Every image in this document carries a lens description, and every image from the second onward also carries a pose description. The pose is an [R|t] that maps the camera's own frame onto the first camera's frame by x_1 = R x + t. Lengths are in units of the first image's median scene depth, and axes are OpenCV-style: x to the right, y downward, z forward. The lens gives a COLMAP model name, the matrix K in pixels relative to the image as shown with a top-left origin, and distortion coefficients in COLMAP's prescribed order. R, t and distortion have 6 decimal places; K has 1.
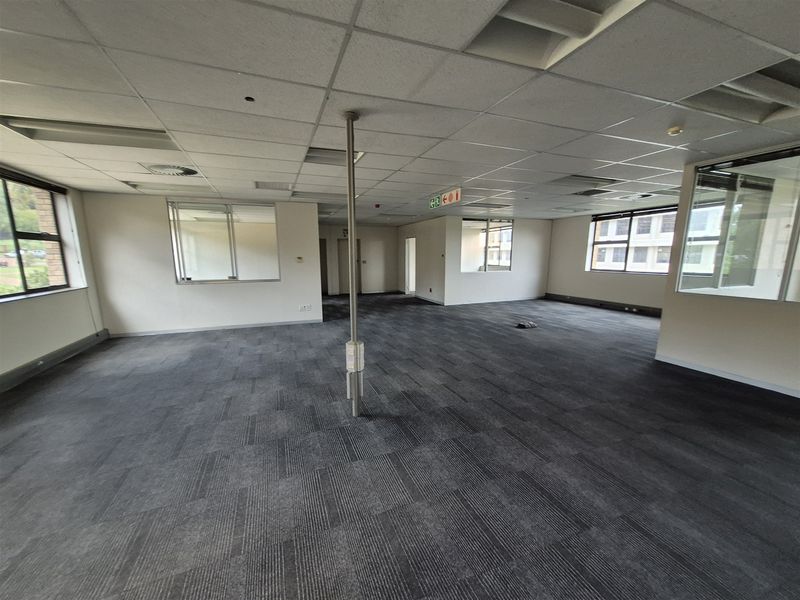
lens RADIAL K [[315.5, 0, 400.0], [0, 315.5, 300.0], [0, 0, 1]] dist [-0.000940, -0.000208]
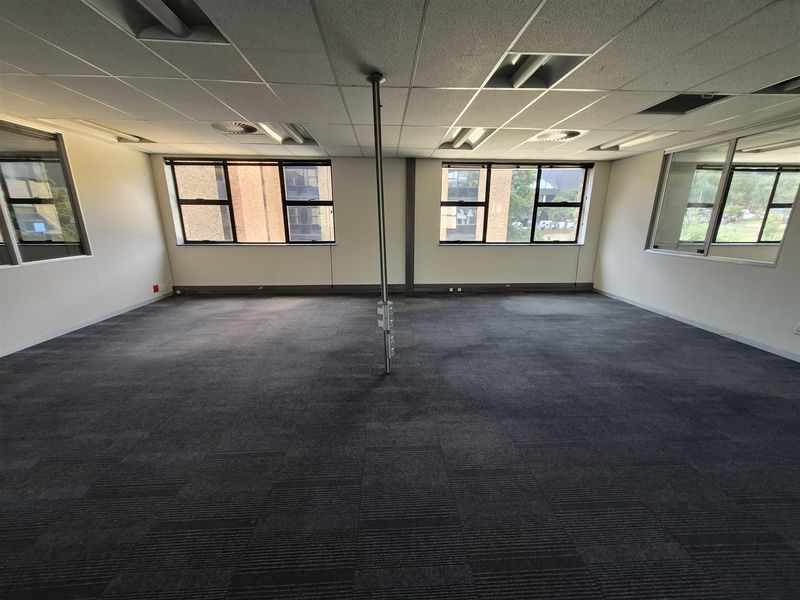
lens RADIAL K [[315.5, 0, 400.0], [0, 315.5, 300.0], [0, 0, 1]] dist [-0.000940, -0.000208]
pose [[-0.308996, 0.241814, -0.919808, 0.660542], [-0.136116, 0.945936, 0.294409, -0.160504], [0.941272, 0.216172, -0.259376, 1.074269]]
